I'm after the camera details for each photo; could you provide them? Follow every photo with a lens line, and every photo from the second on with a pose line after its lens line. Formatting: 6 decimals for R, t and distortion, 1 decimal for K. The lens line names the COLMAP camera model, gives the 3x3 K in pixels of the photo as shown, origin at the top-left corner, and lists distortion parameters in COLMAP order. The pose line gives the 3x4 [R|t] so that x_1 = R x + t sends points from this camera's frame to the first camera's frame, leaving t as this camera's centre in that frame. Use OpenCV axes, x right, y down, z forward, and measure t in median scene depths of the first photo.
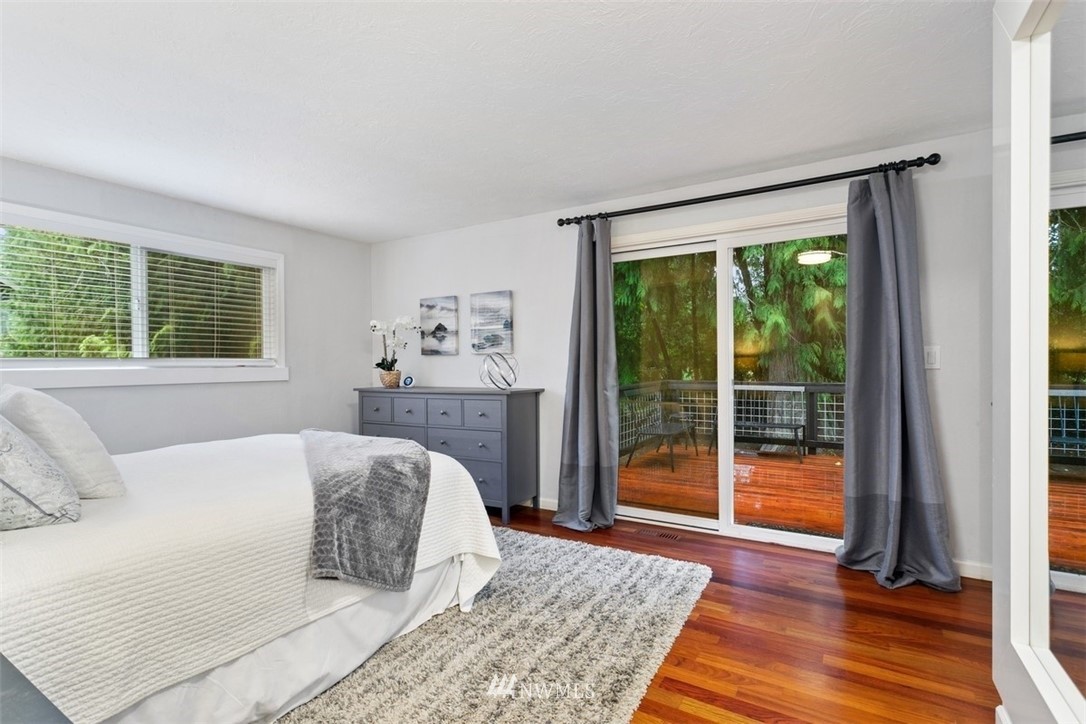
lens RADIAL K [[513.8, 0, 544.8], [0, 513.8, 356.7], [0, 0, 1]] dist [0.001253, 0.000656]
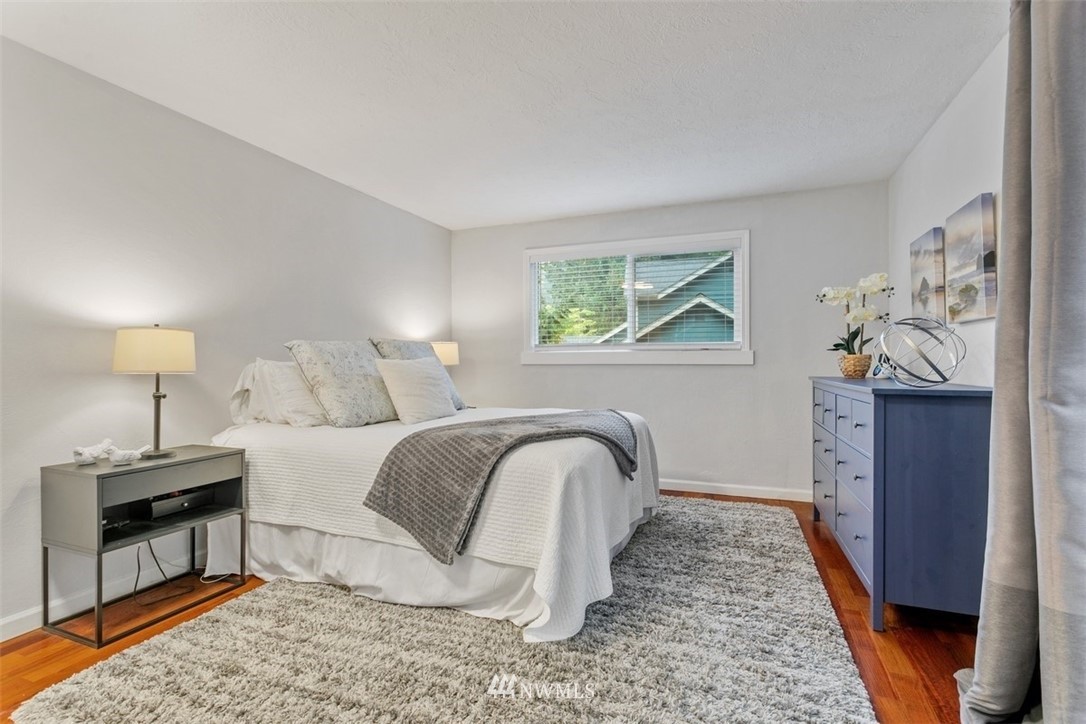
lens RADIAL K [[513.8, 0, 544.8], [0, 513.8, 356.7], [0, 0, 1]] dist [0.001253, 0.000656]
pose [[0.161252, 0.003345, -0.986908, 0.394438], [0.014764, 0.999874, 0.005801, 0.023391], [0.986803, -0.015506, 0.161182, 0.540819]]
